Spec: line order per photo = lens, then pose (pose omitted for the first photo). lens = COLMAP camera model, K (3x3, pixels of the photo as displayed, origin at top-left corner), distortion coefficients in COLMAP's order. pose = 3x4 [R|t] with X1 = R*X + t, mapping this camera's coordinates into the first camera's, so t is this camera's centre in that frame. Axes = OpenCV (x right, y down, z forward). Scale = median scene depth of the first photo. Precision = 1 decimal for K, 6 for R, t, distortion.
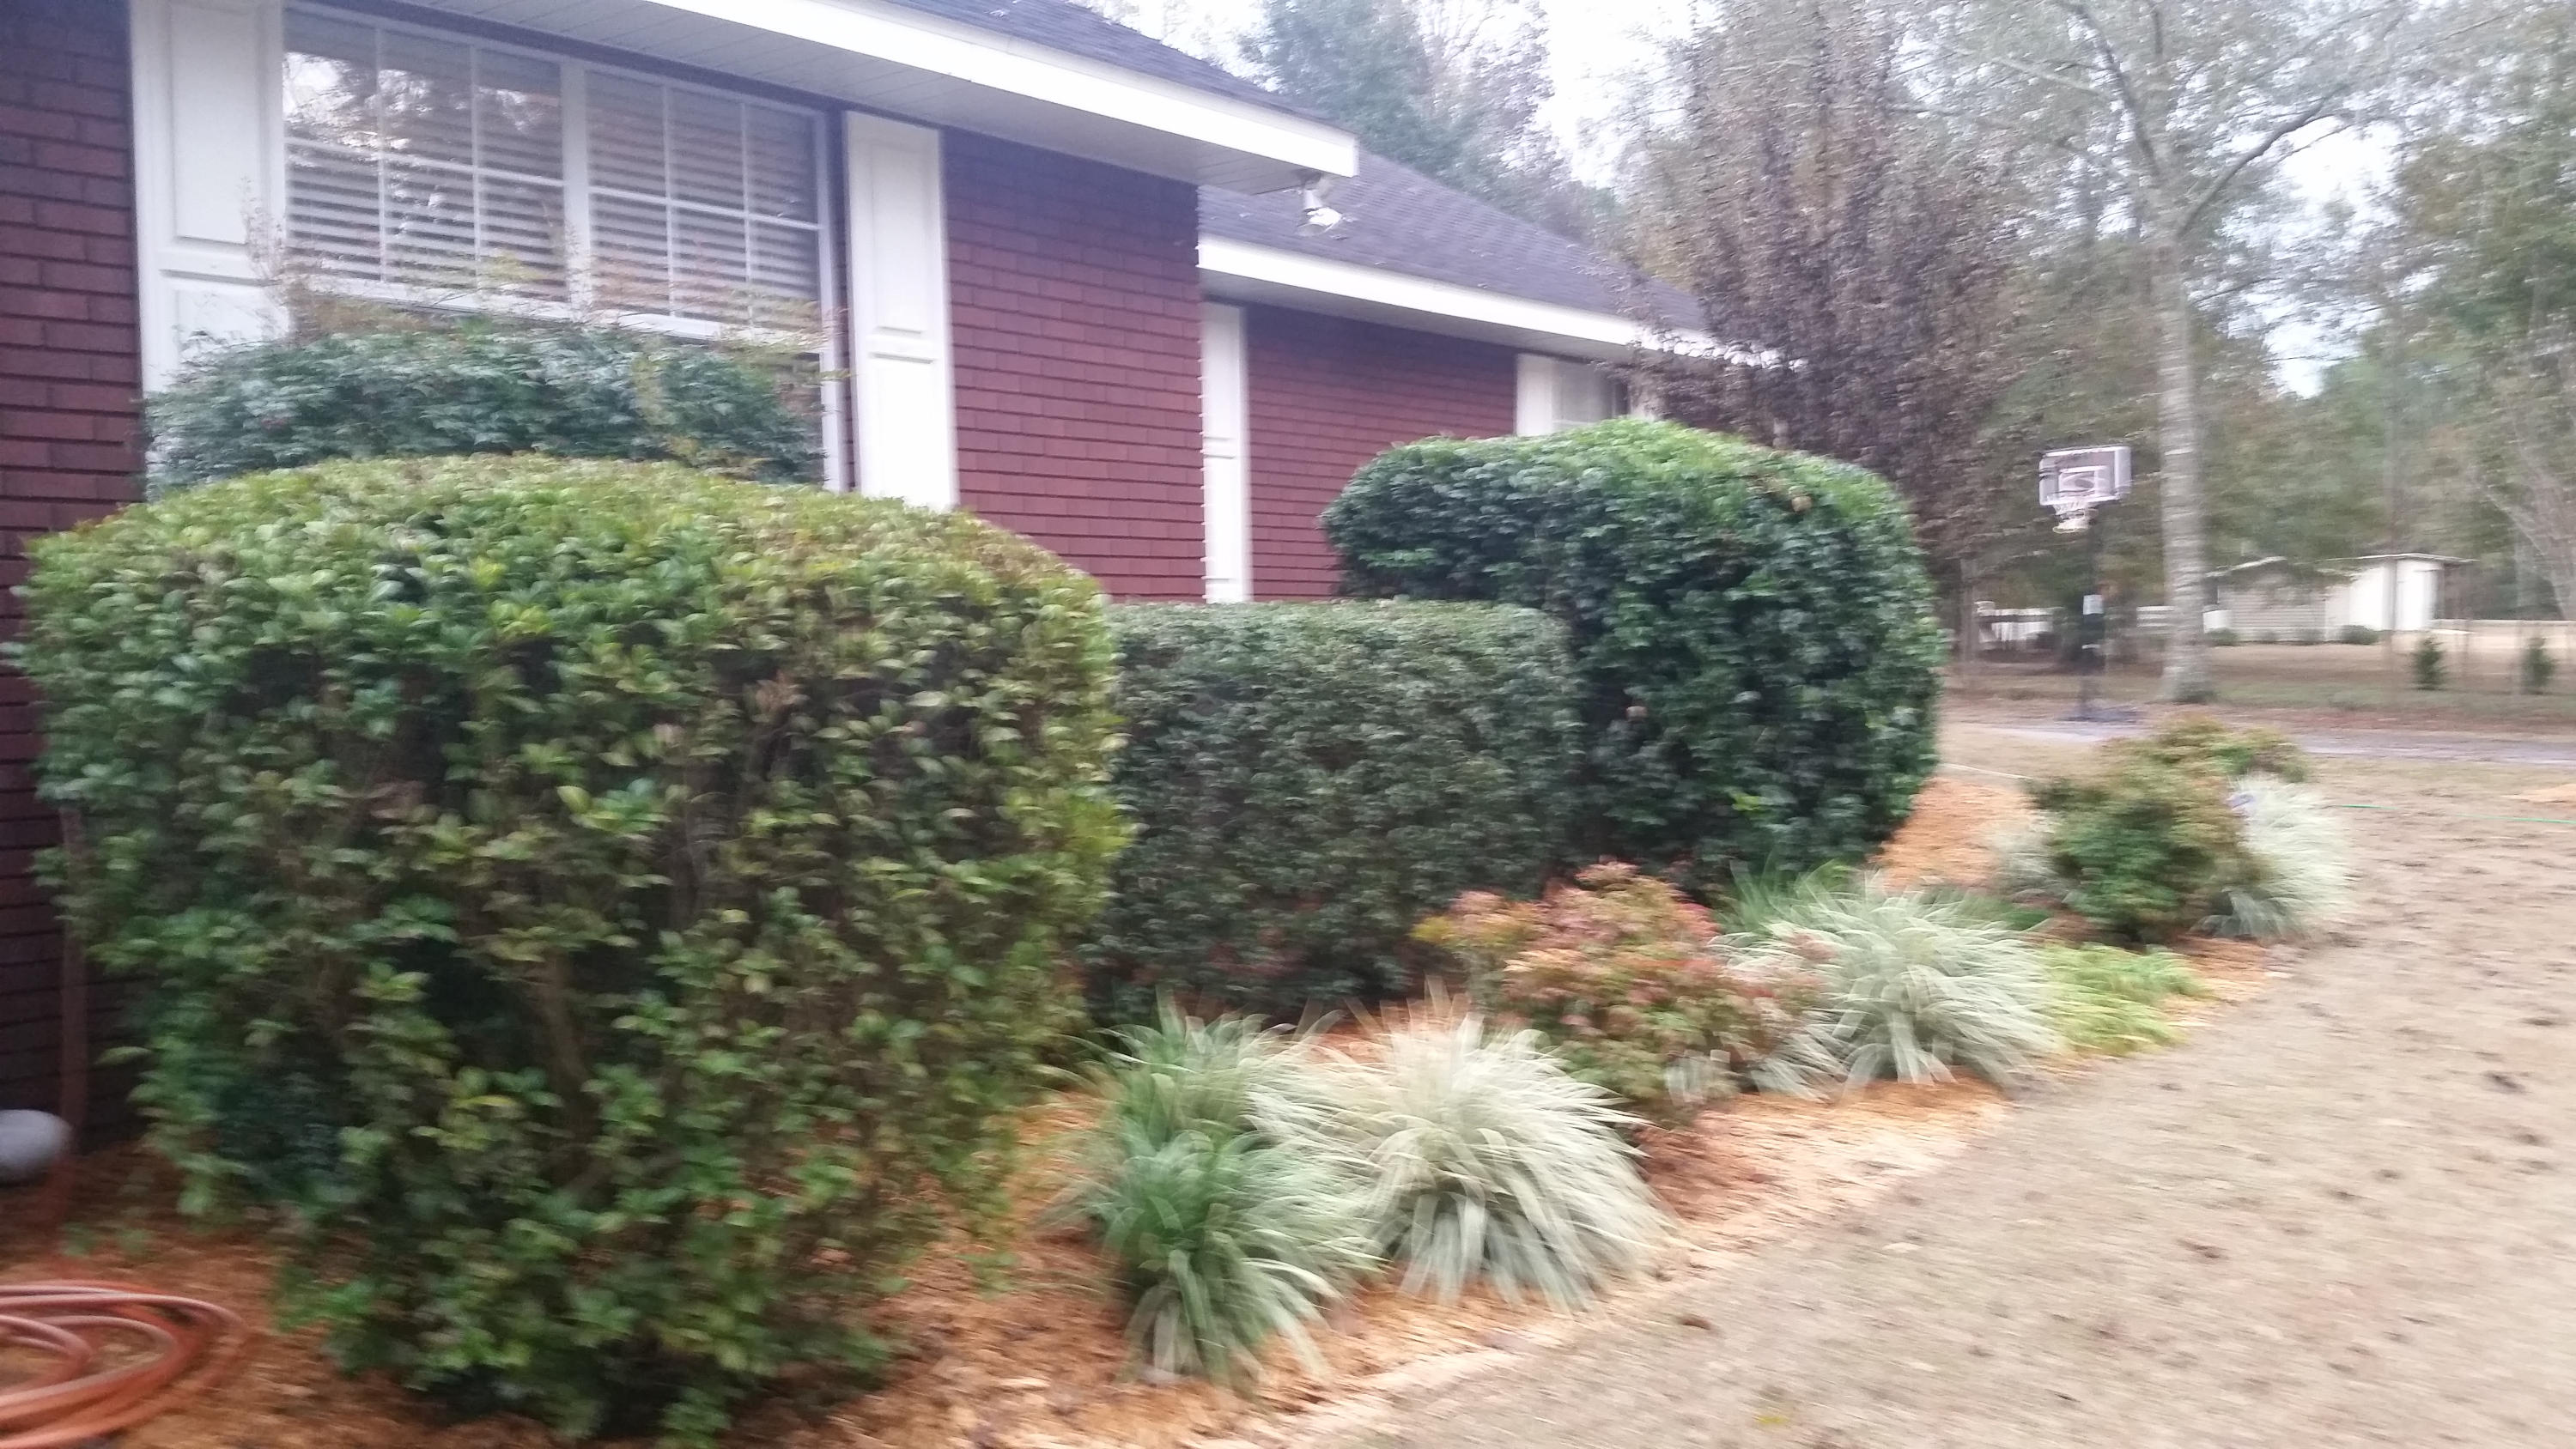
lens RADIAL K [[2106.7, 0, 1301.6], [0, 2106.7, 706.2], [0, 0, 1]] dist [0.047305, -0.028294]
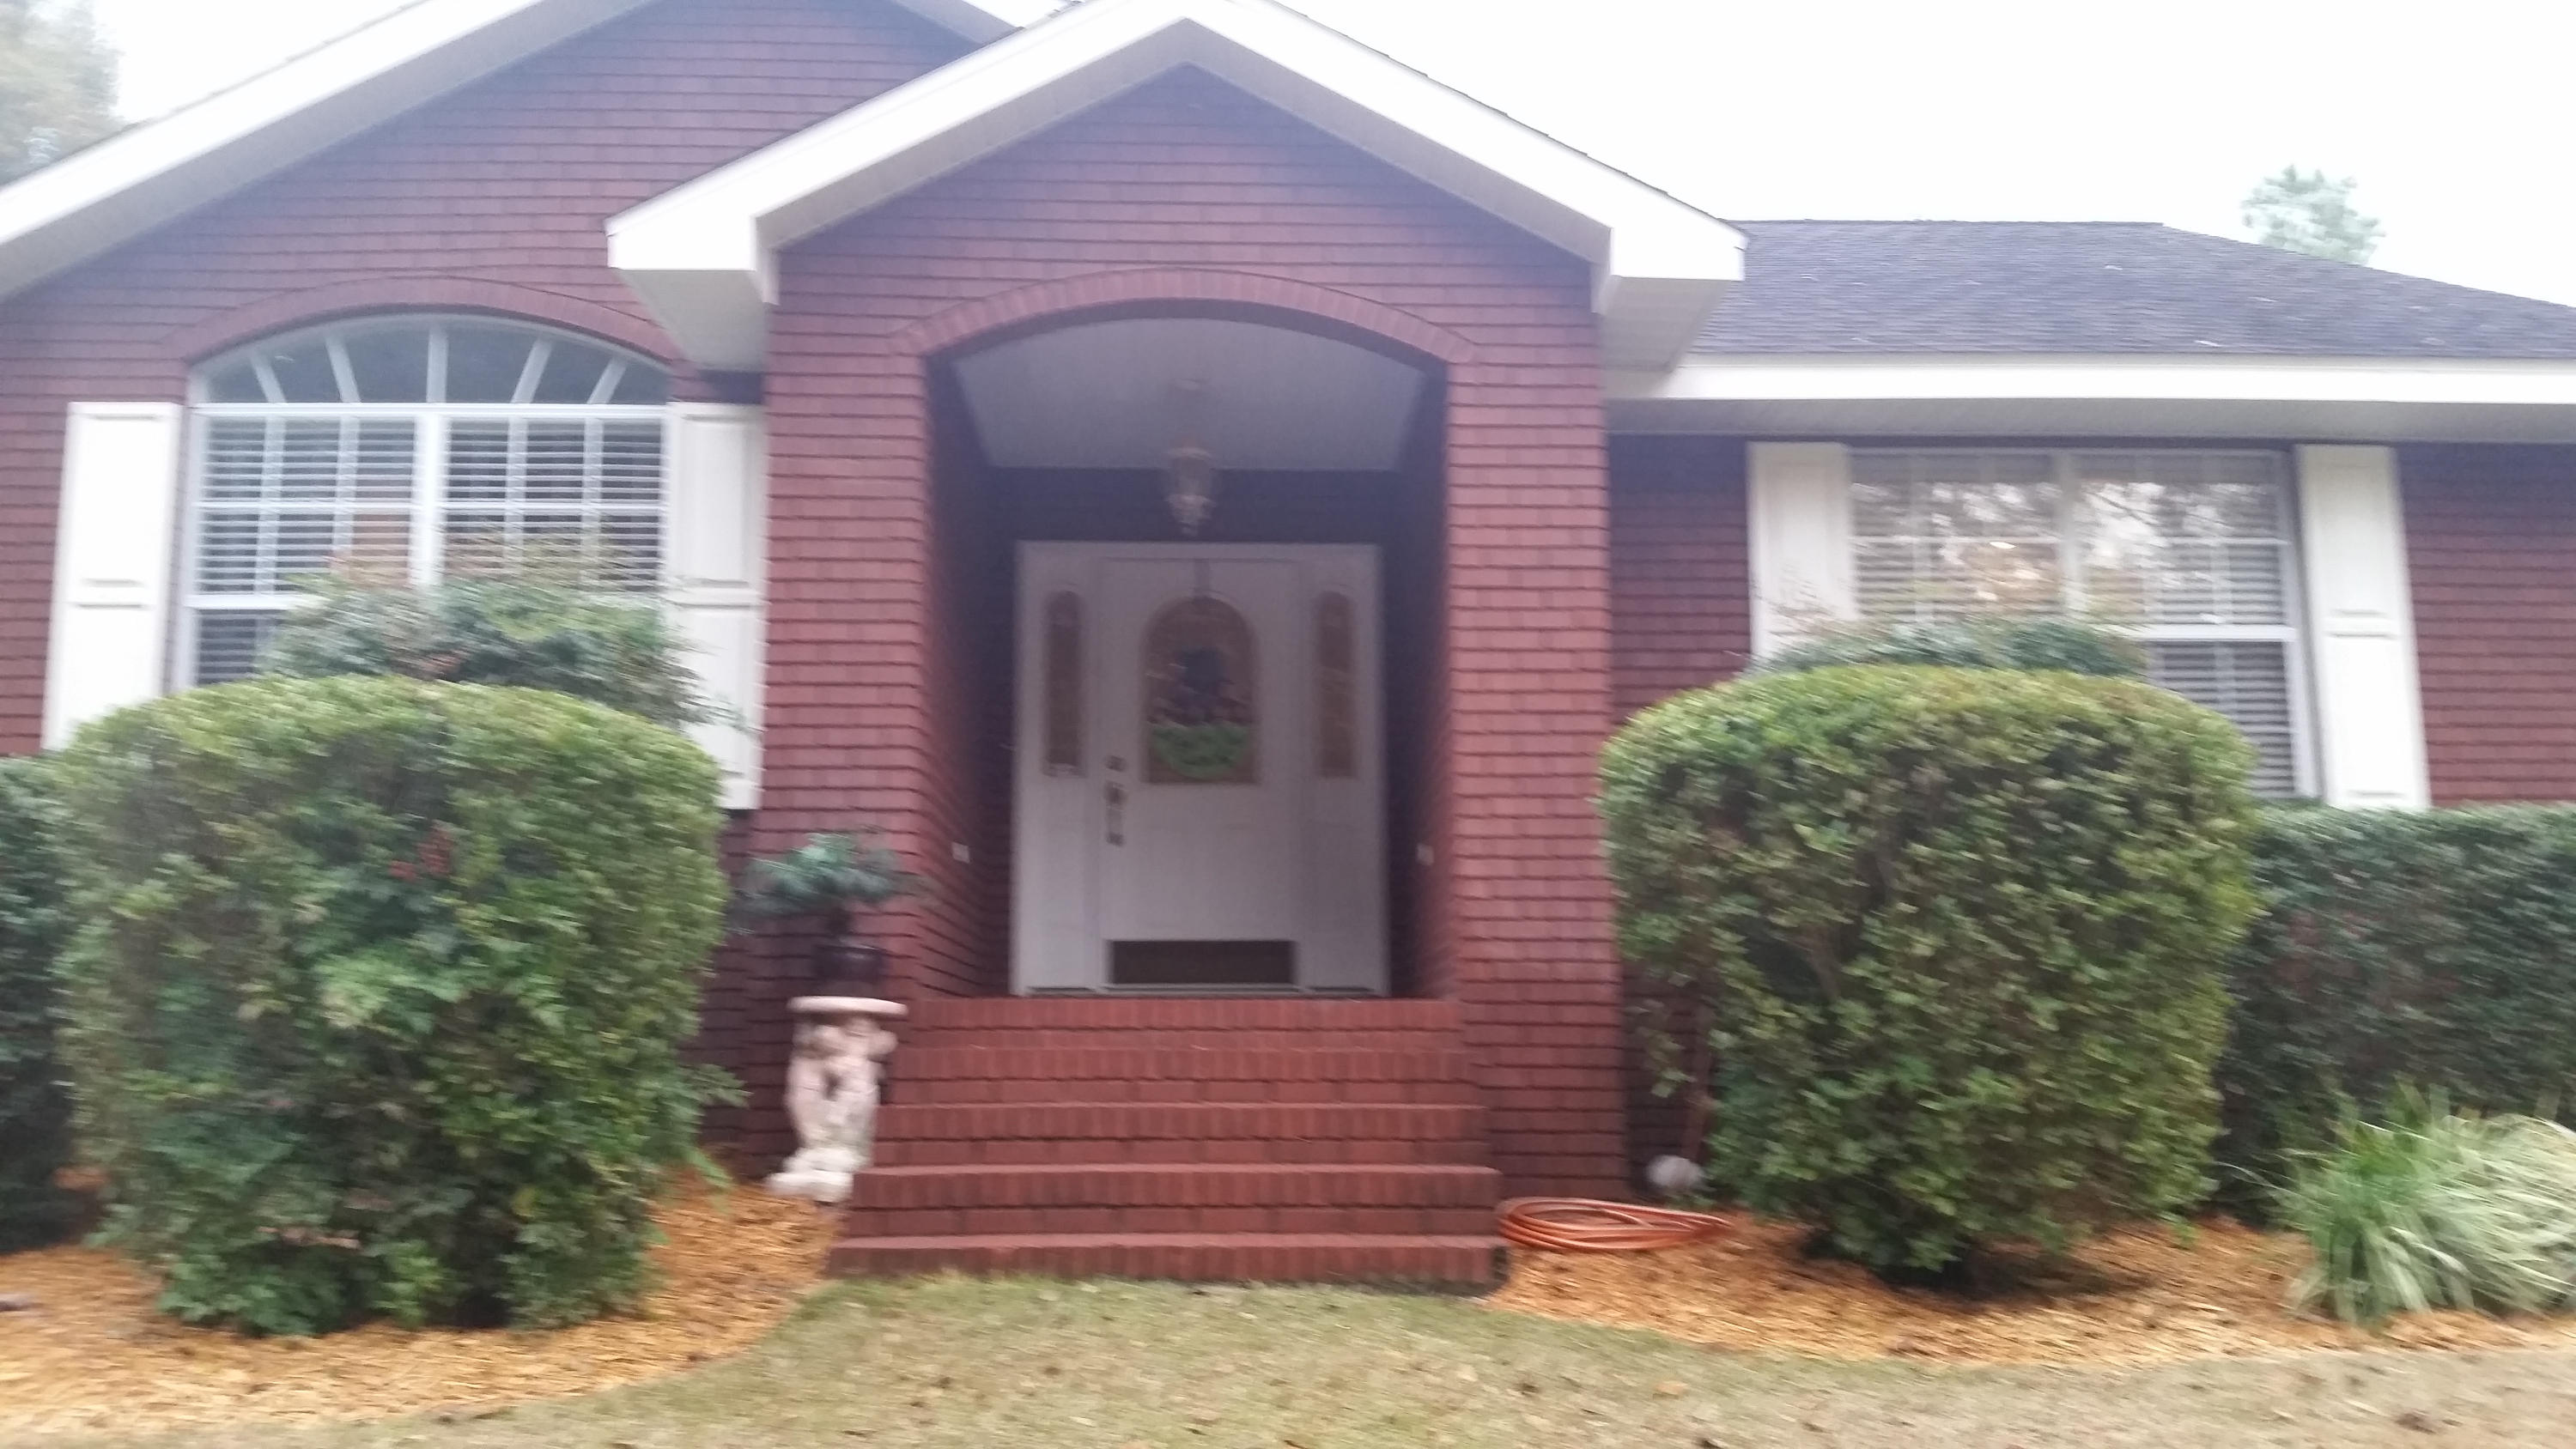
lens RADIAL K [[2106.7, 0, 1273.5], [0, 2106.7, 718.8], [0, 0, 1]] dist [0.047305, -0.028294]
pose [[0.651973, -0.112727, -0.749816, 0.652259], [-0.042457, 0.981908, -0.184536, 0.272009], [0.757053, 0.152148, 0.635391, -0.449752]]
